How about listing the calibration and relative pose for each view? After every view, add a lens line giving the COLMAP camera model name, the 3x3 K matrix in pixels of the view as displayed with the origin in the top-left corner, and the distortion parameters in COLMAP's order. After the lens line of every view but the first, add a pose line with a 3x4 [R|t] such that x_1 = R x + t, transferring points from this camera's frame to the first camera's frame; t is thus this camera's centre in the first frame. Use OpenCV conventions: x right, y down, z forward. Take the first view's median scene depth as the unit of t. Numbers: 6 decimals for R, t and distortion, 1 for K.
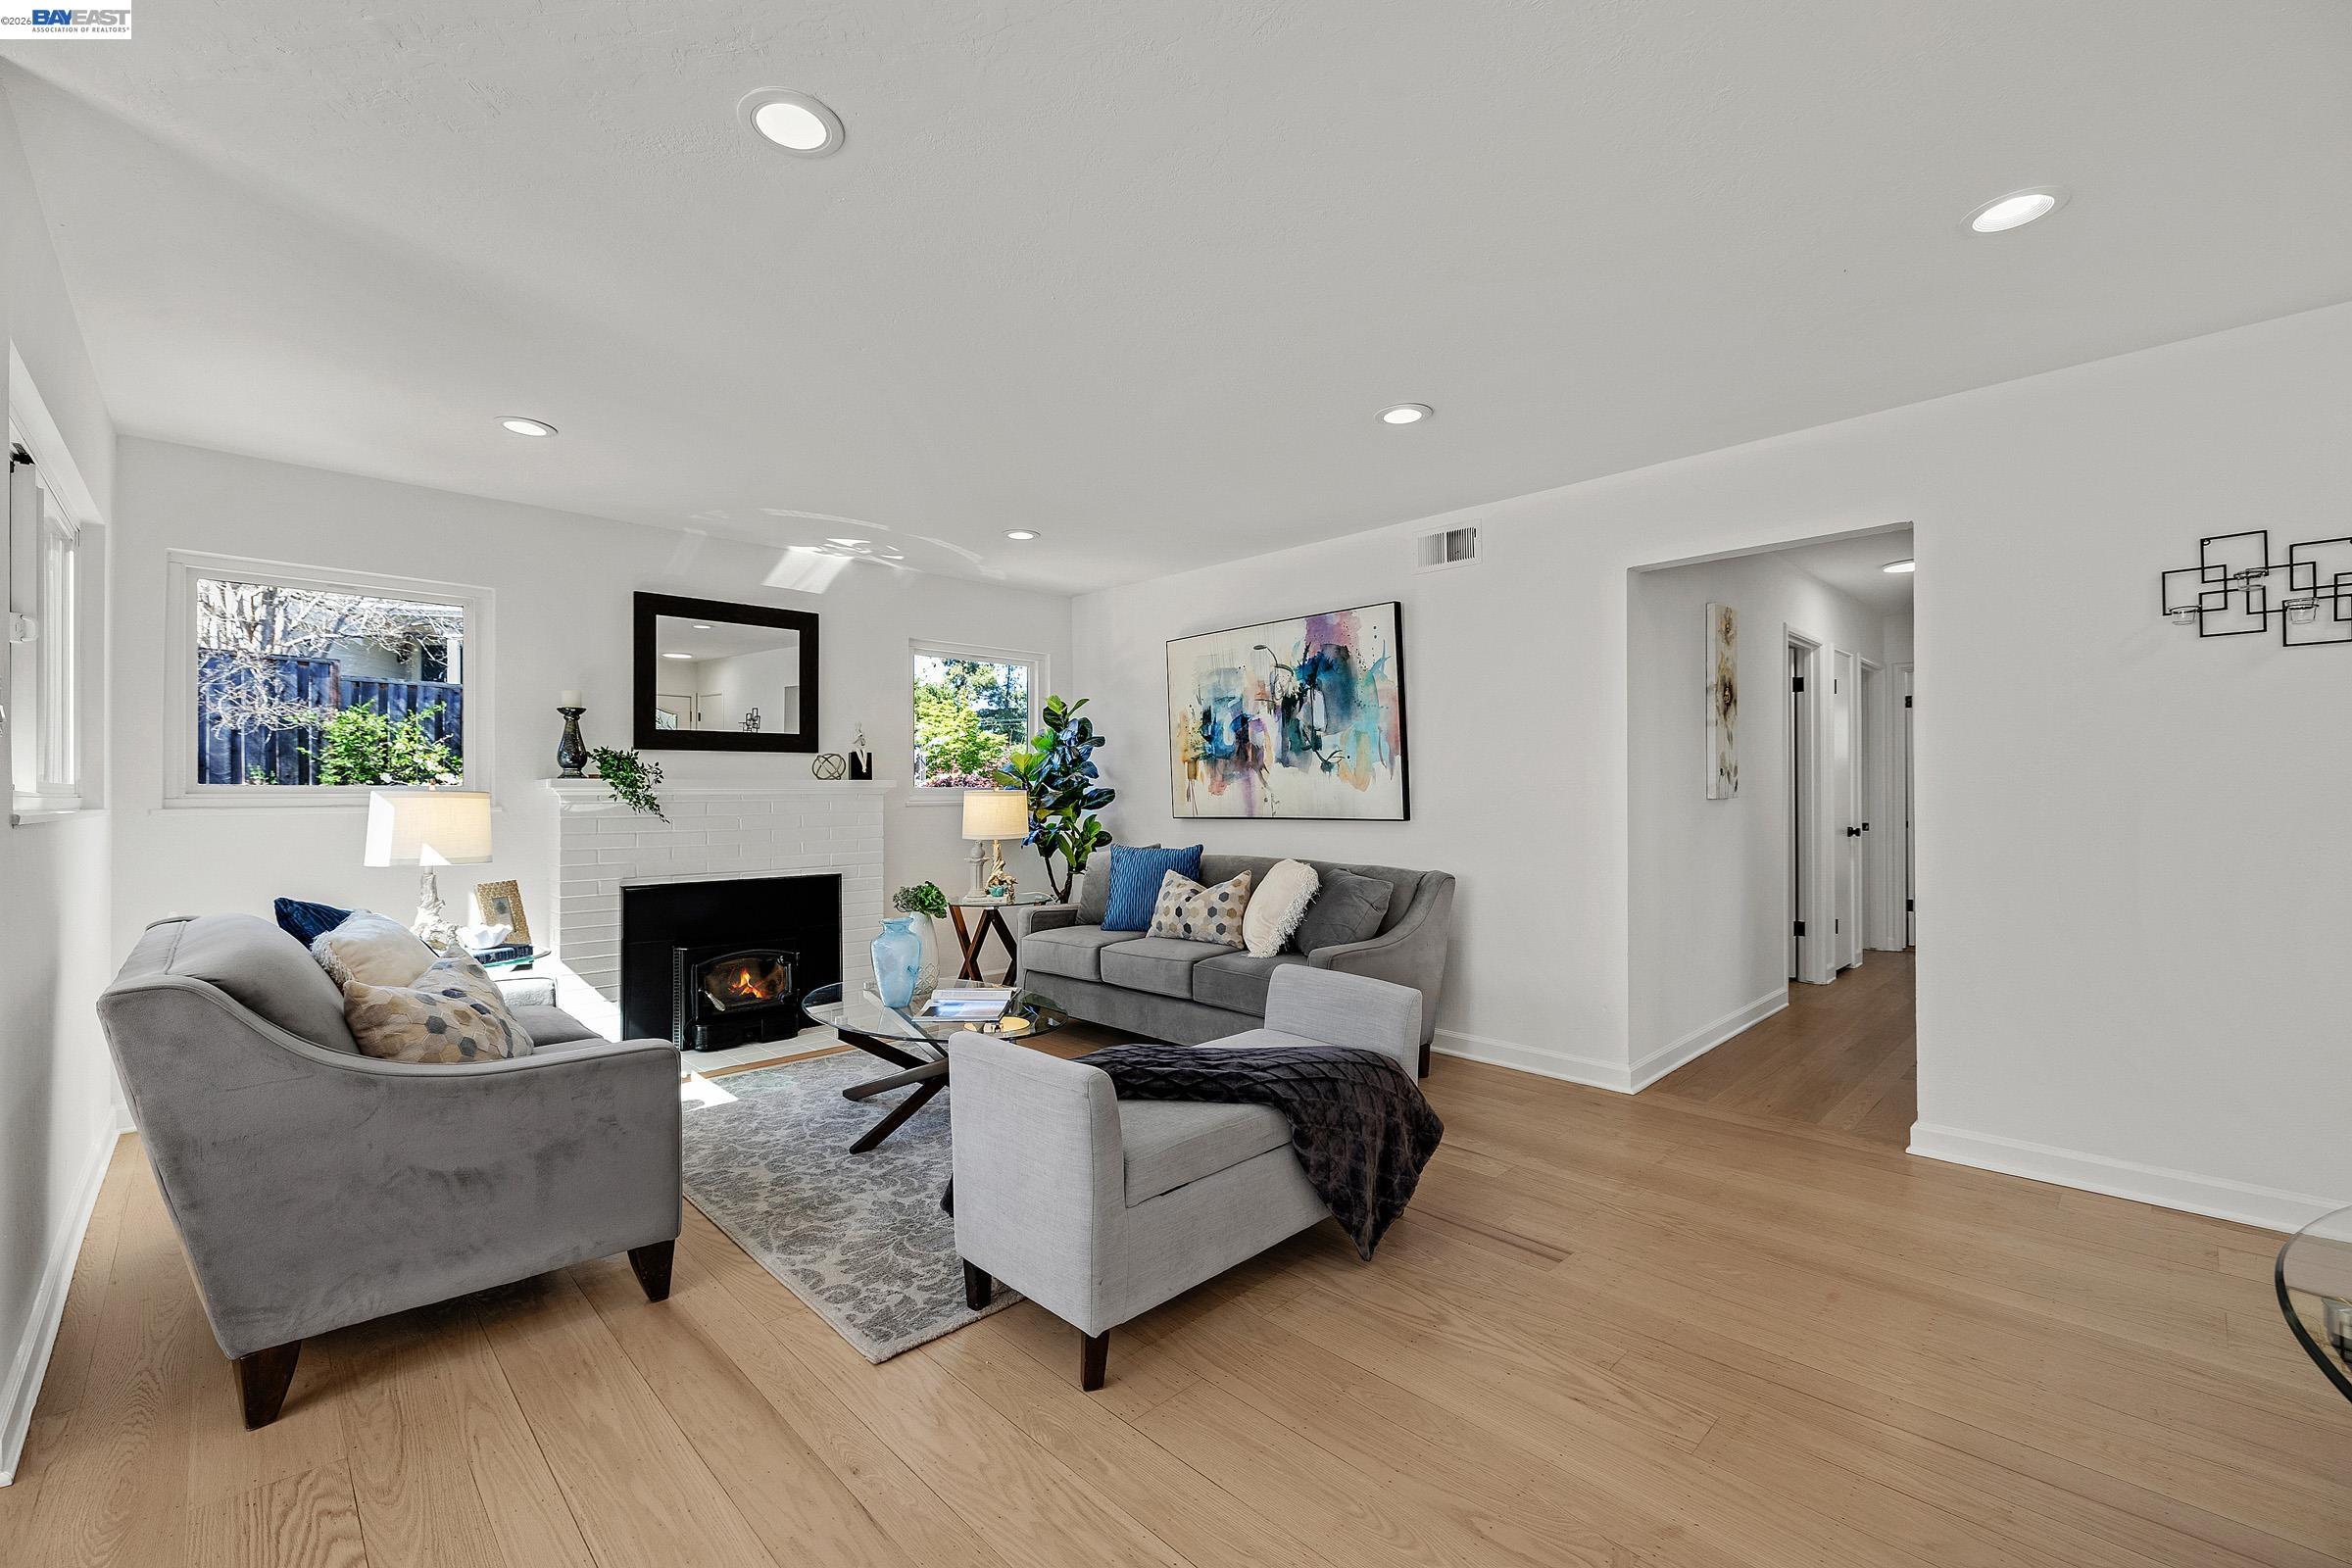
lens RADIAL K [[979.8, 0, 1175.2], [0, 979.8, 785.1], [0, 0, 1]] dist [-0.004098, -0.000450]
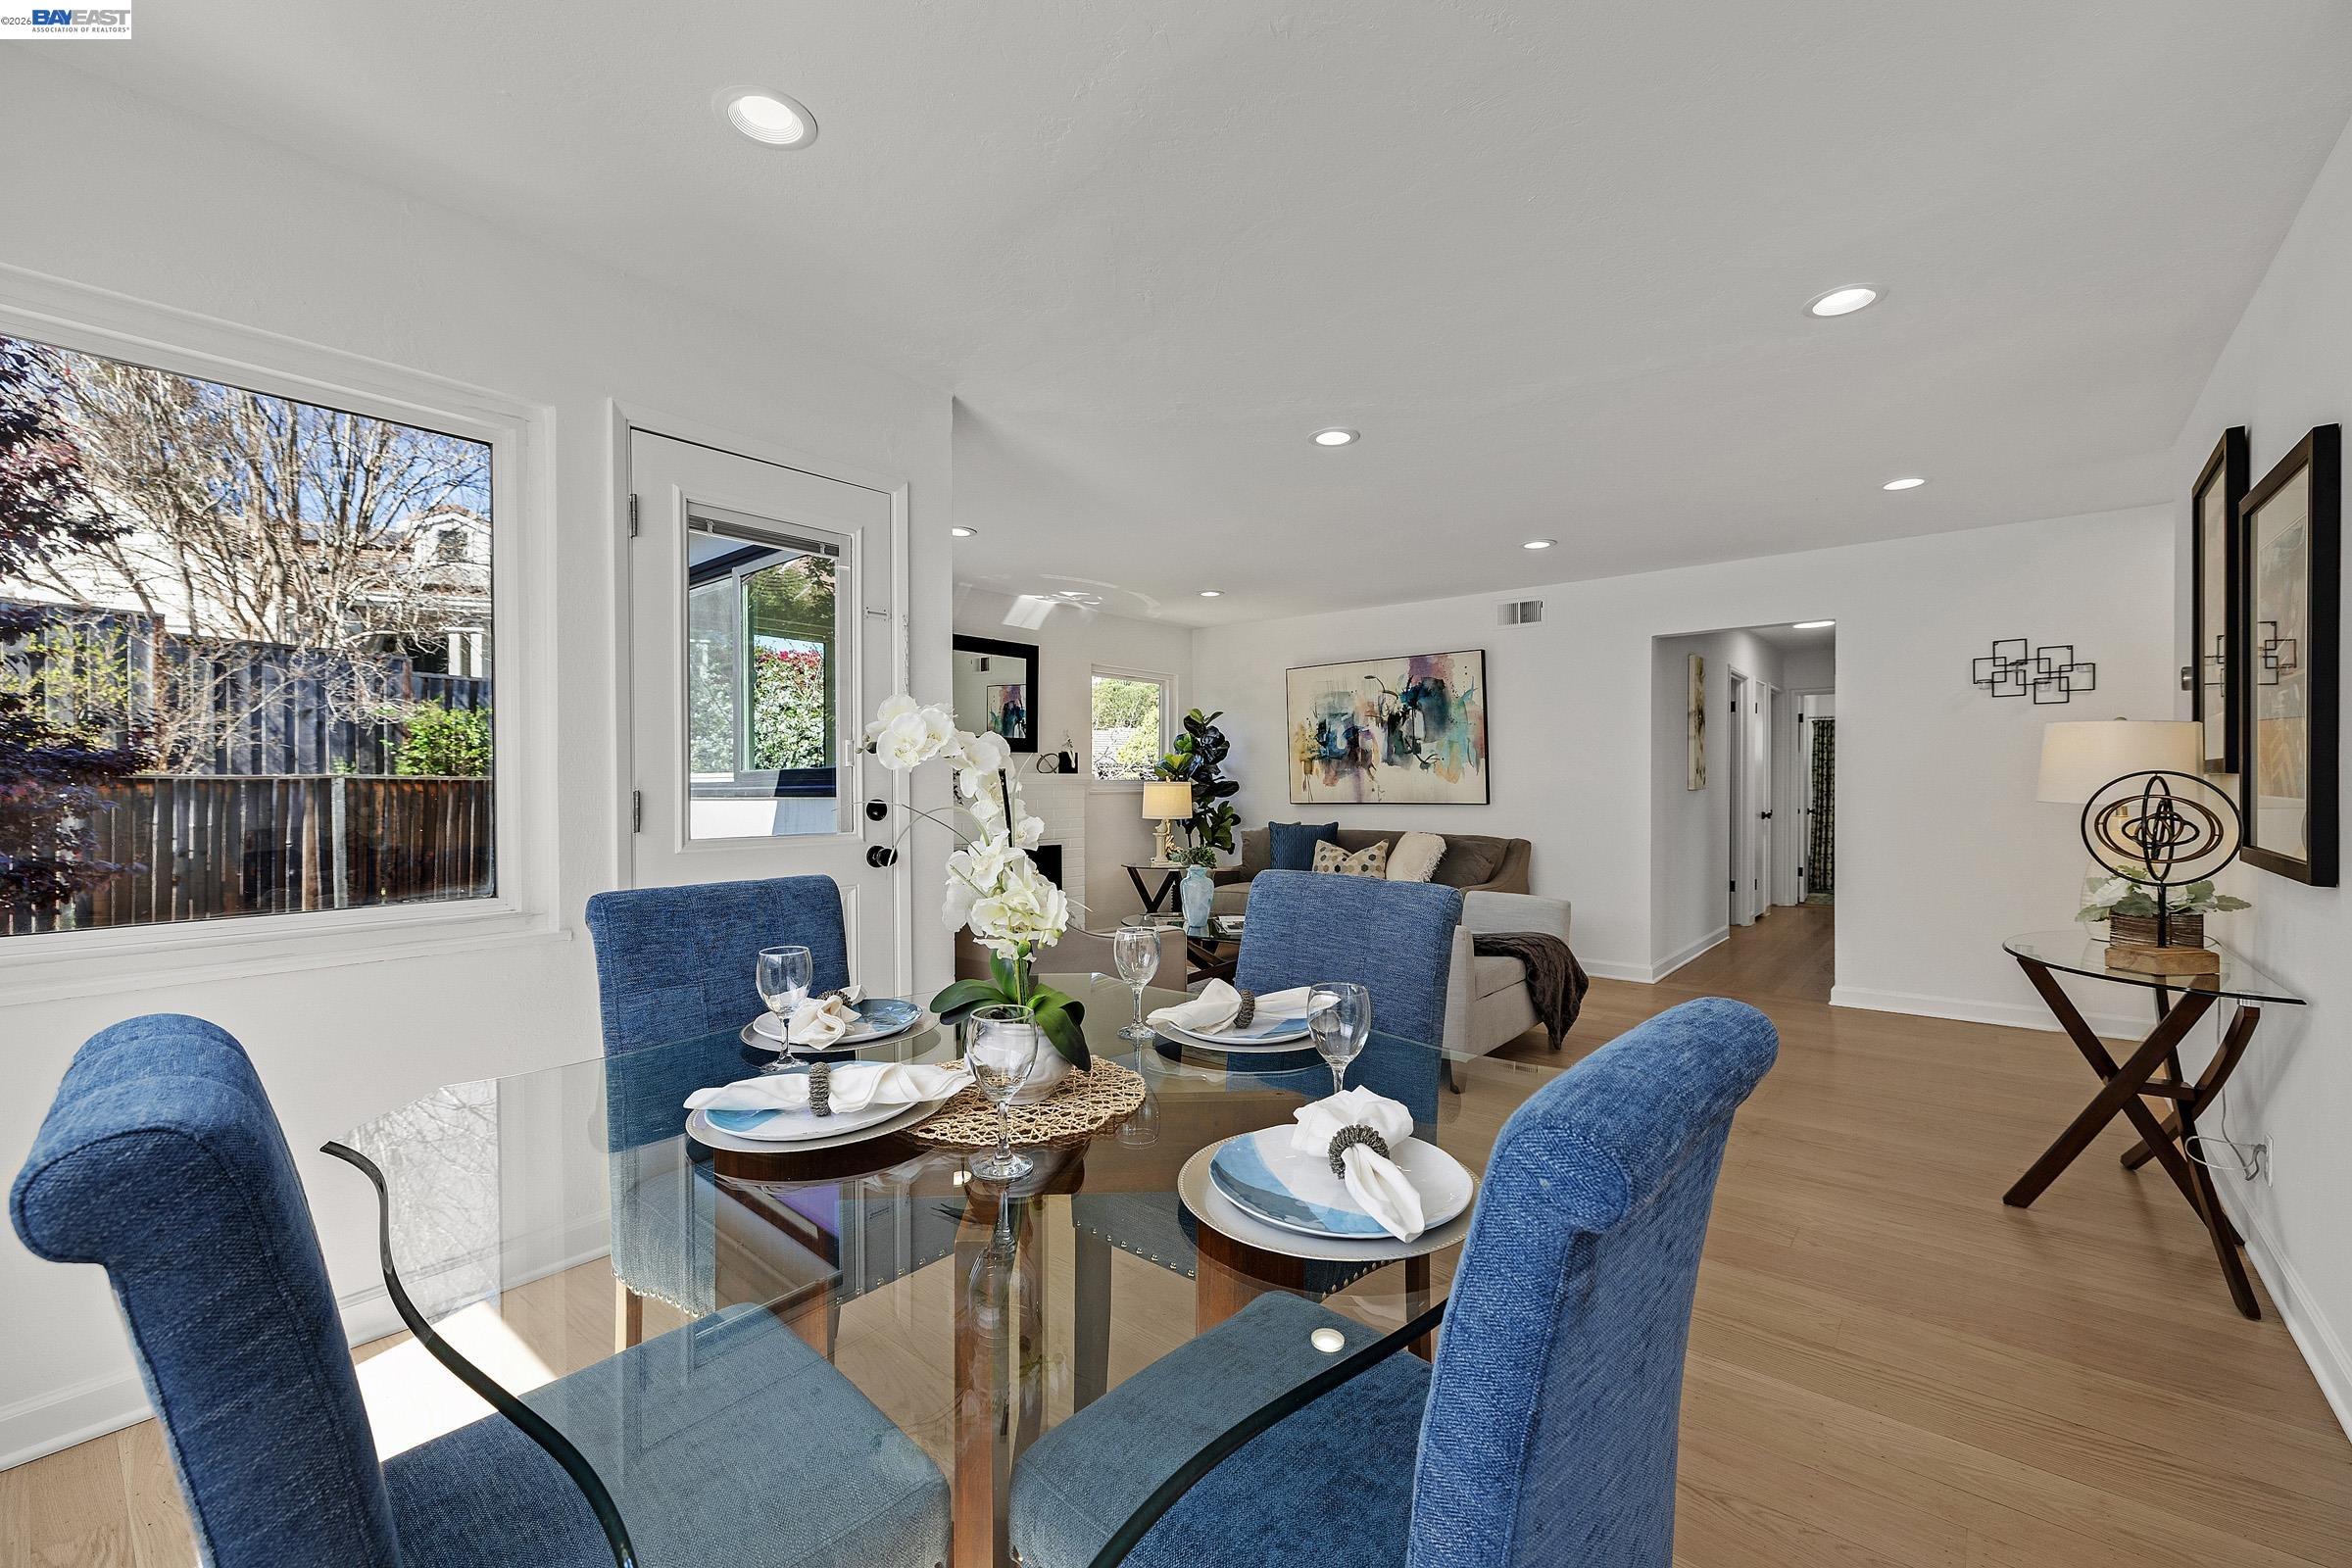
lens RADIAL K [[979.8, 0, 1176.8], [0, 979.8, 784.2], [0, 0, 1]] dist [-0.004098, -0.000450]
pose [[0.994110, 0.004493, 0.108278, -0.333300], [-0.004914, 0.999981, 0.003621, 0.003879], [-0.108260, -0.004132, 0.994114, -0.328651]]
